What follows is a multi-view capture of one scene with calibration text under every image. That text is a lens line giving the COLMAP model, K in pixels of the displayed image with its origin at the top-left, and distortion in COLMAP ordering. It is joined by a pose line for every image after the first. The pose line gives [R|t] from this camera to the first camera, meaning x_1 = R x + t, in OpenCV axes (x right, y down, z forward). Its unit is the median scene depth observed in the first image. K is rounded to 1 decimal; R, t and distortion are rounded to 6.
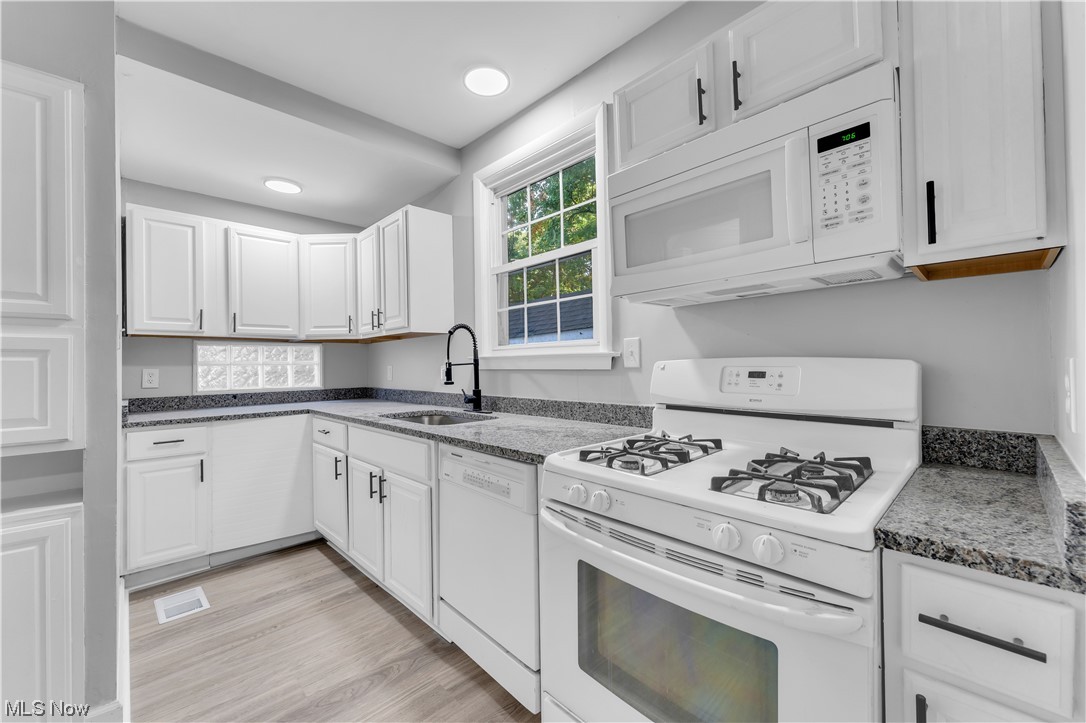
lens RADIAL K [[439.7, 0, 545.1], [0, 439.7, 361.9], [0, 0, 1]] dist [0.003054, -0.001219]
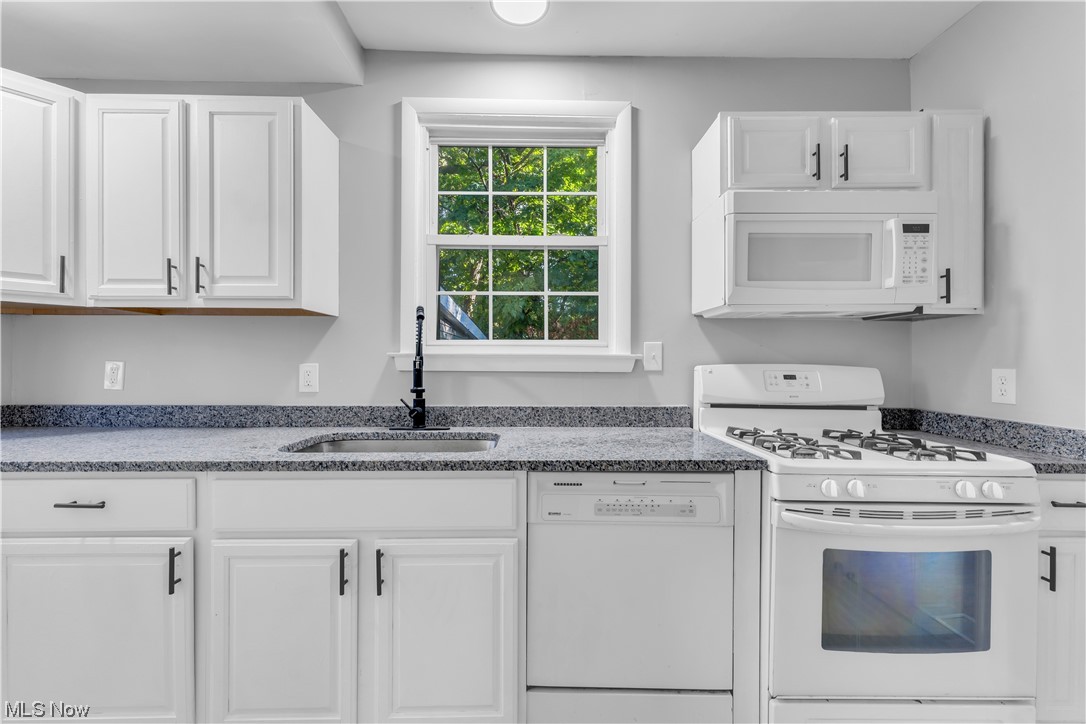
lens RADIAL K [[439.7, 0, 547.0], [0, 439.7, 362.9], [0, 0, 1]] dist [0.003054, -0.001219]
pose [[0.677251, 0.018303, 0.735524, -0.737623], [-0.018577, 0.999797, -0.007773, 0.007572], [-0.735517, -0.008400, 0.677454, 0.478136]]
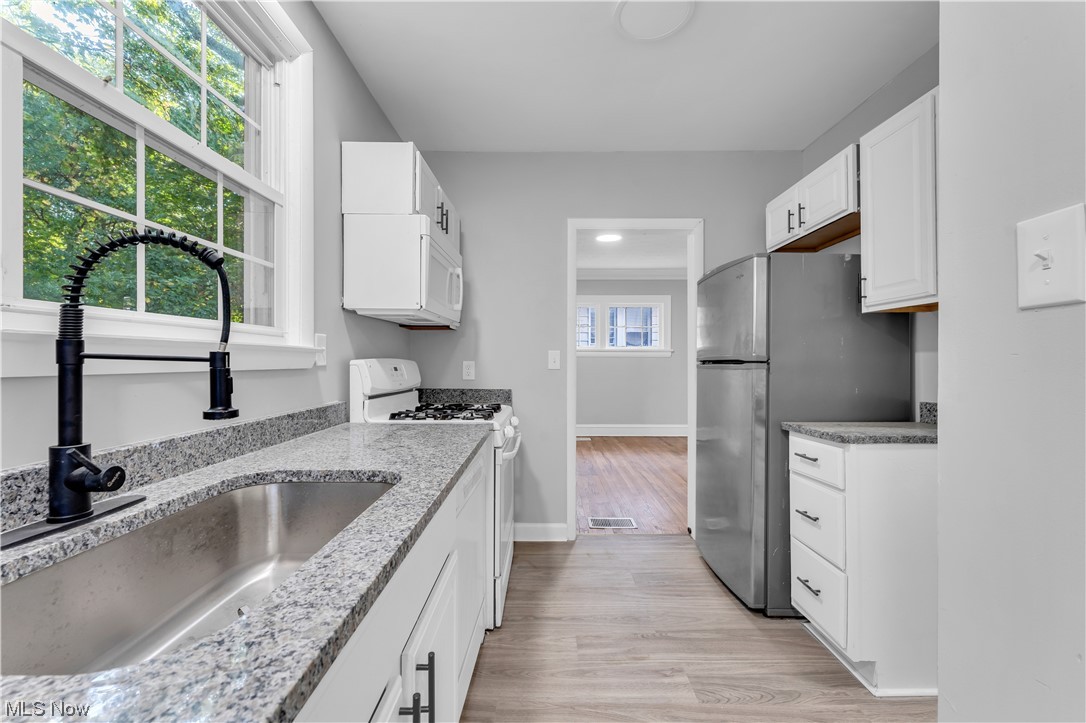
lens RADIAL K [[428.6, 0, 545.5], [0, 428.6, 363.3], [0, 0, 1]] dist [0.000489, -0.000029]
pose [[-0.741725, 0.004812, 0.670687, -0.749659], [-0.002810, 0.999943, -0.010282, 0.018097], [-0.670699, -0.009511, -0.741669, 1.346486]]
